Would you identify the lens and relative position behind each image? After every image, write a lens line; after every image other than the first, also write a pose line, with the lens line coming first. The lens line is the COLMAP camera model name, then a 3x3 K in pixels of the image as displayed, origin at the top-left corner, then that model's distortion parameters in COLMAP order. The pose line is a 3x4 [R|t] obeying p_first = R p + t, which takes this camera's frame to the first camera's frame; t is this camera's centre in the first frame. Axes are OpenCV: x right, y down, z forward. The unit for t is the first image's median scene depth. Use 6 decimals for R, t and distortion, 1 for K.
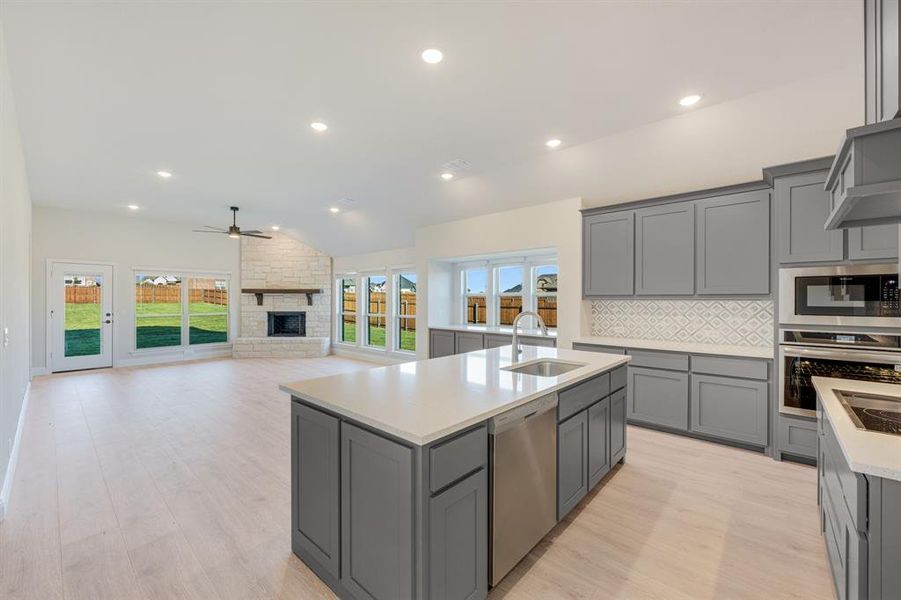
lens RADIAL K [[360.9, 0, 453.8], [0, 360.9, 301.3], [0, 0, 1]] dist [0.000288, 0.000137]
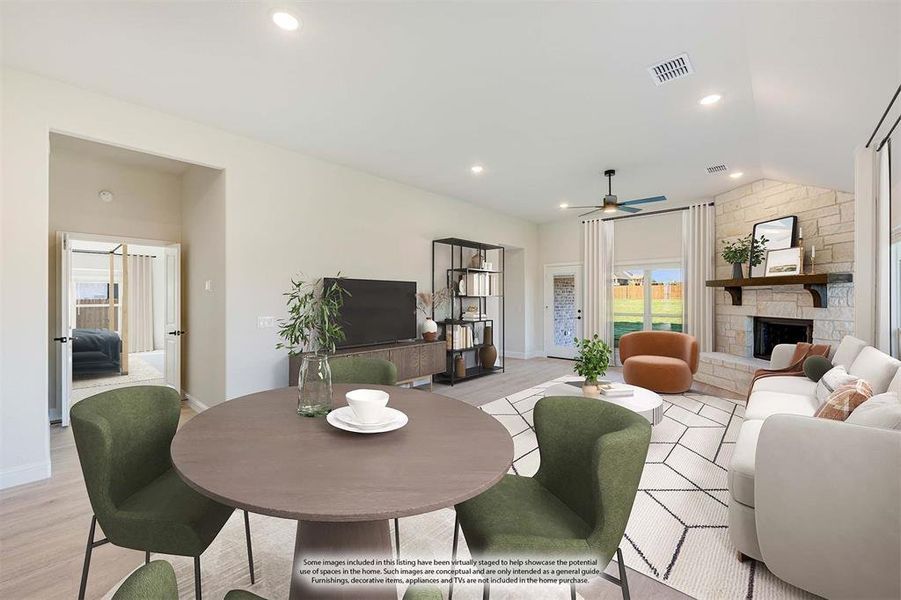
lens RADIAL K [[360.9, 0, 453.8], [0, 360.9, 301.3], [0, 0, 1]] dist [0.000288, 0.000137]
pose [[-0.005286, 0.011821, -0.999916, 0.089500], [0.003492, 0.999924, 0.011803, -0.005132], [0.999980, -0.003429, -0.005327, 0.506409]]
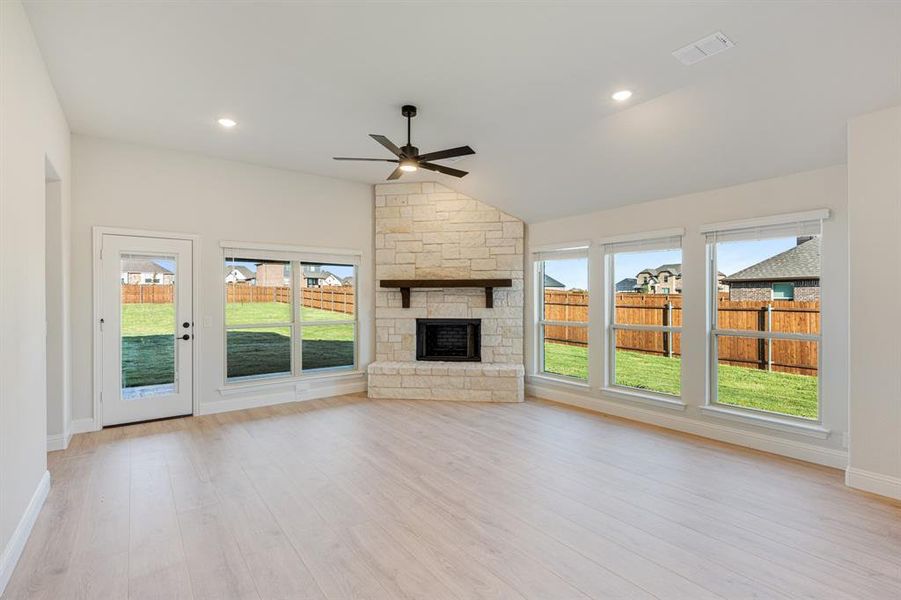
lens RADIAL K [[419.8, 0, 450.5], [0, 419.8, 300.0], [0, 0, 1]] dist [-0.001533, -0.000392]
pose [[0.980757, -0.002181, -0.195223, -0.329791], [0.002185, 0.999998, -0.000191, -0.001394], [0.195223, -0.000239, 0.980759, 0.340386]]
